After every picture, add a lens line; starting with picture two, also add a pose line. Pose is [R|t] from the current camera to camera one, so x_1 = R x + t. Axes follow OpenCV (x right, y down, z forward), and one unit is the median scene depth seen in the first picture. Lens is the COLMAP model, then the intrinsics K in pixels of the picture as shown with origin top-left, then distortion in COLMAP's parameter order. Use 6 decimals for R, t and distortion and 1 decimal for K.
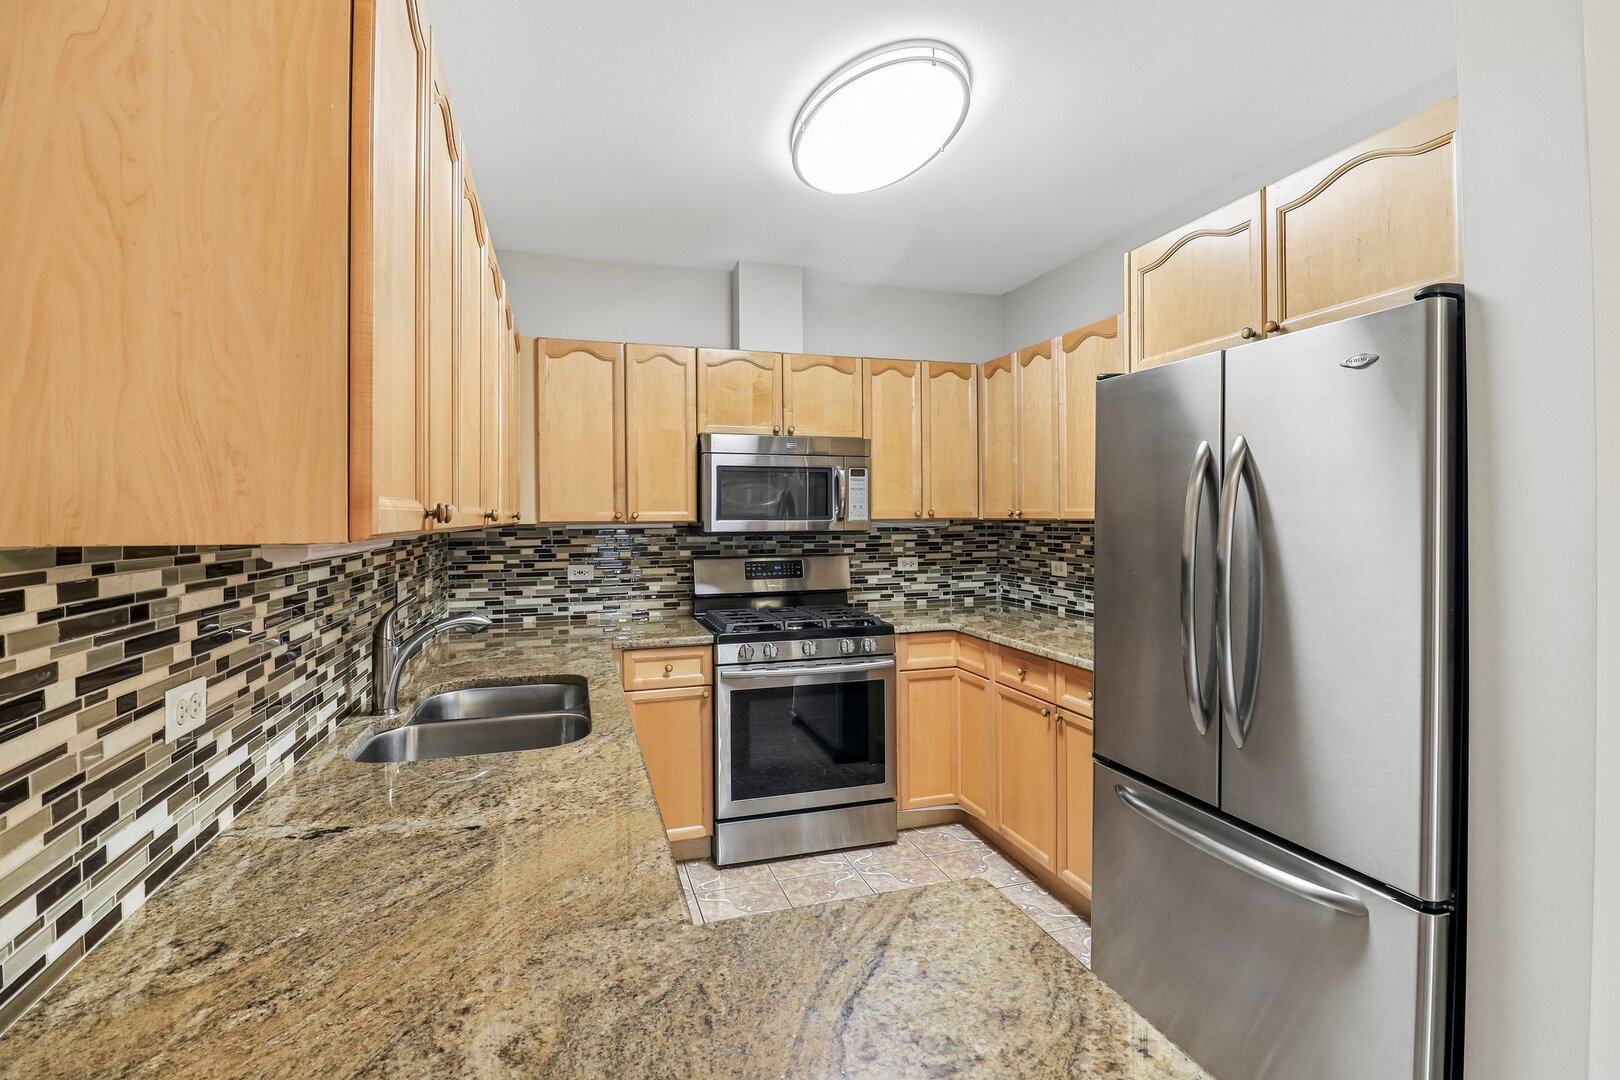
lens RADIAL K [[759.1, 0, 811.1], [0, 759.1, 532.3], [0, 0, 1]] dist [0.000164, -0.011533]
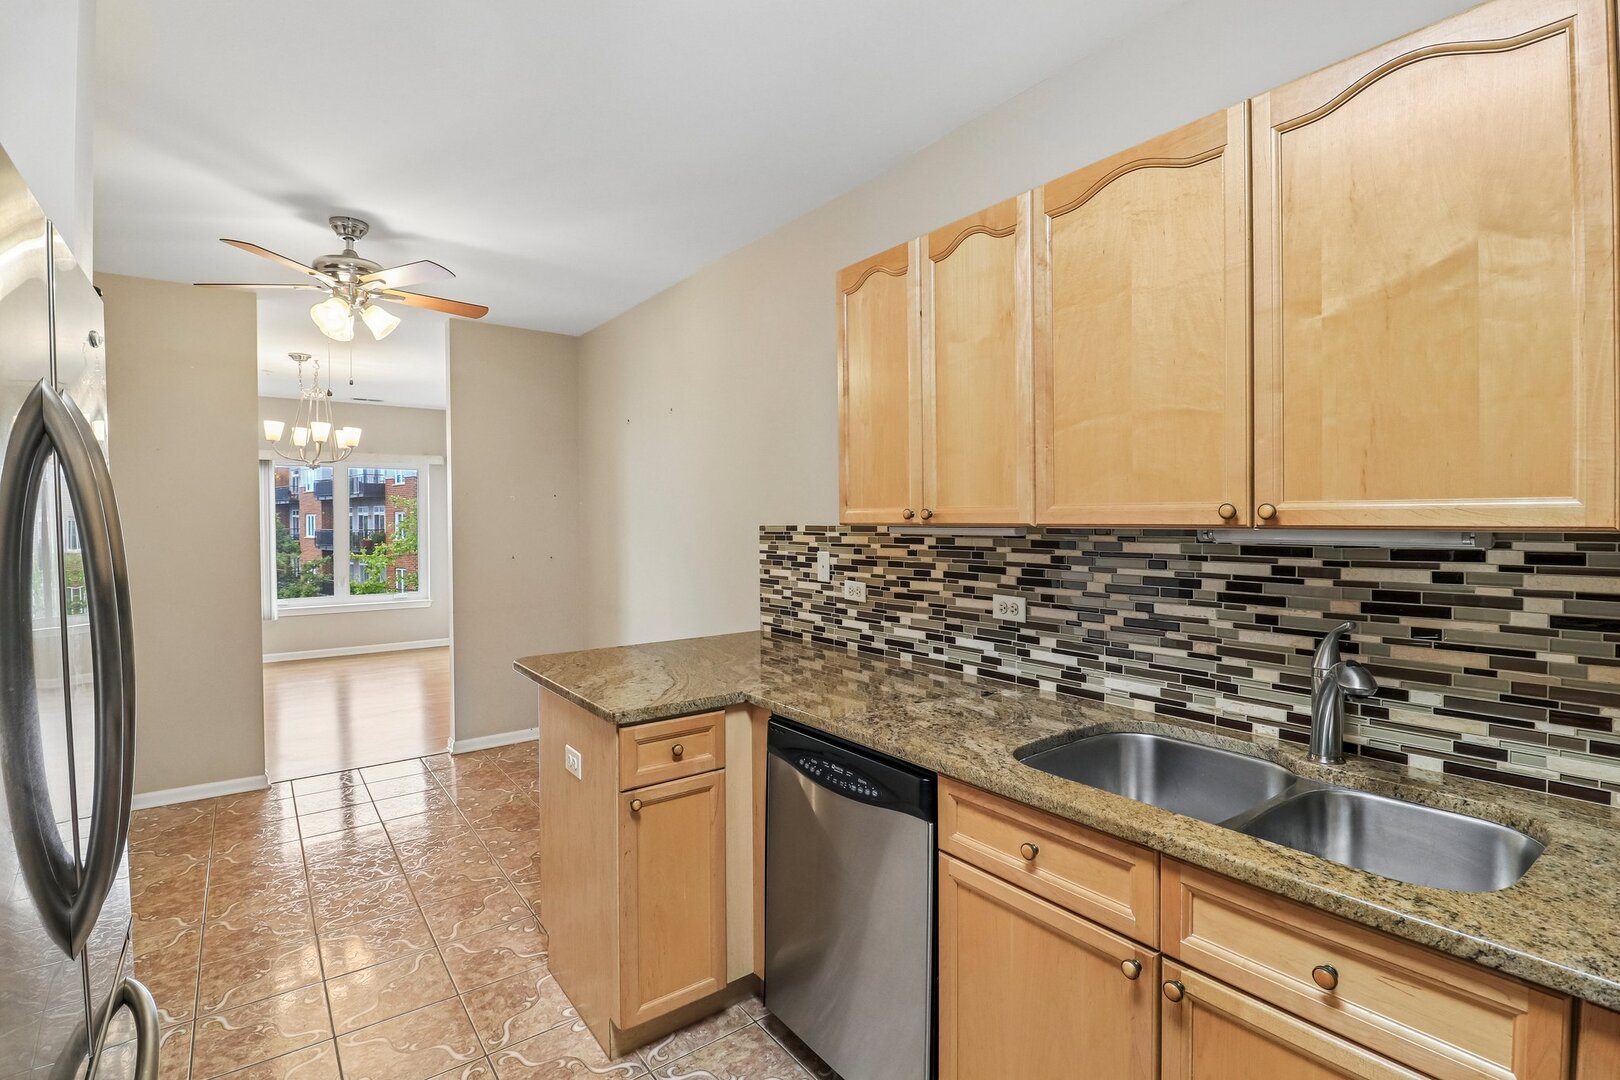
lens RADIAL K [[759.1, 0, 811.1], [0, 759.1, 532.3], [0, 0, 1]] dist [0.000164, -0.011533]
pose [[-0.943396, 0.020046, -0.331063, 0.249040], [0.006348, 0.999080, 0.042405, -0.044169], [0.331609, 0.037903, -0.942655, 1.930422]]
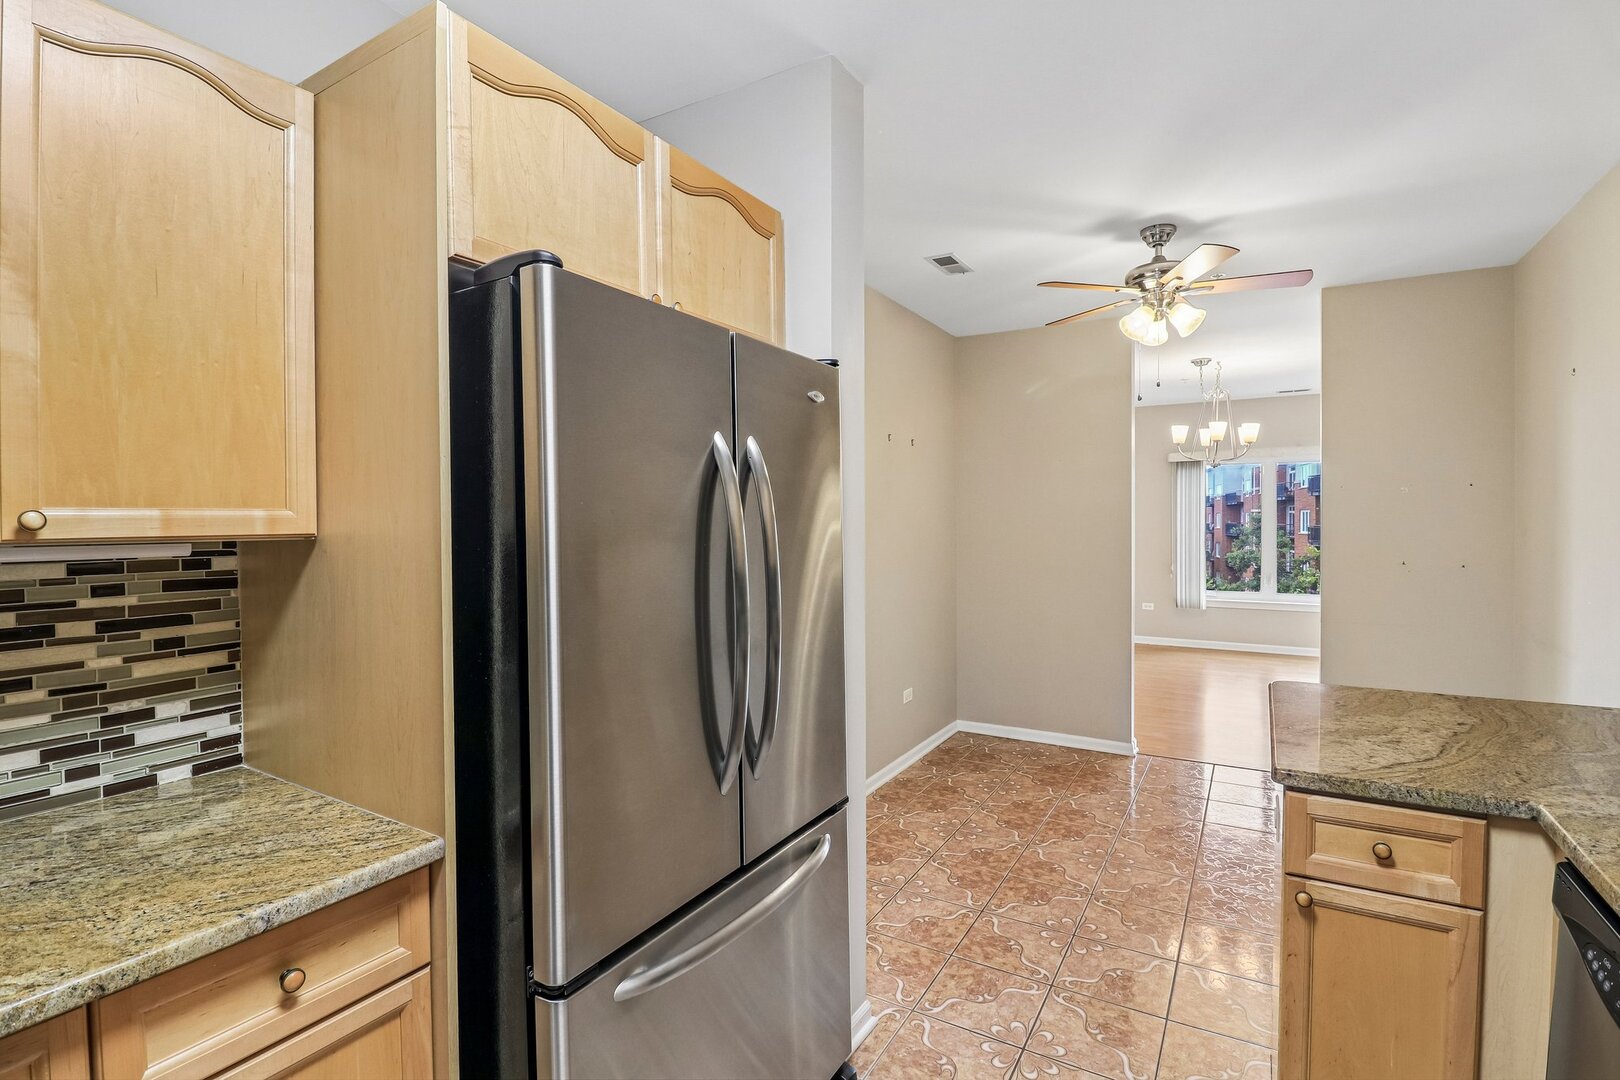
lens RADIAL K [[759.1, 0, 811.1], [0, 759.1, 532.3], [0, 0, 1]] dist [0.000164, -0.011533]
pose [[-0.665607, -0.000943, 0.746302, -0.298678], [0.027515, 0.999288, 0.025803, -0.036452], [-0.745795, 0.037709, -0.665108, 1.674386]]
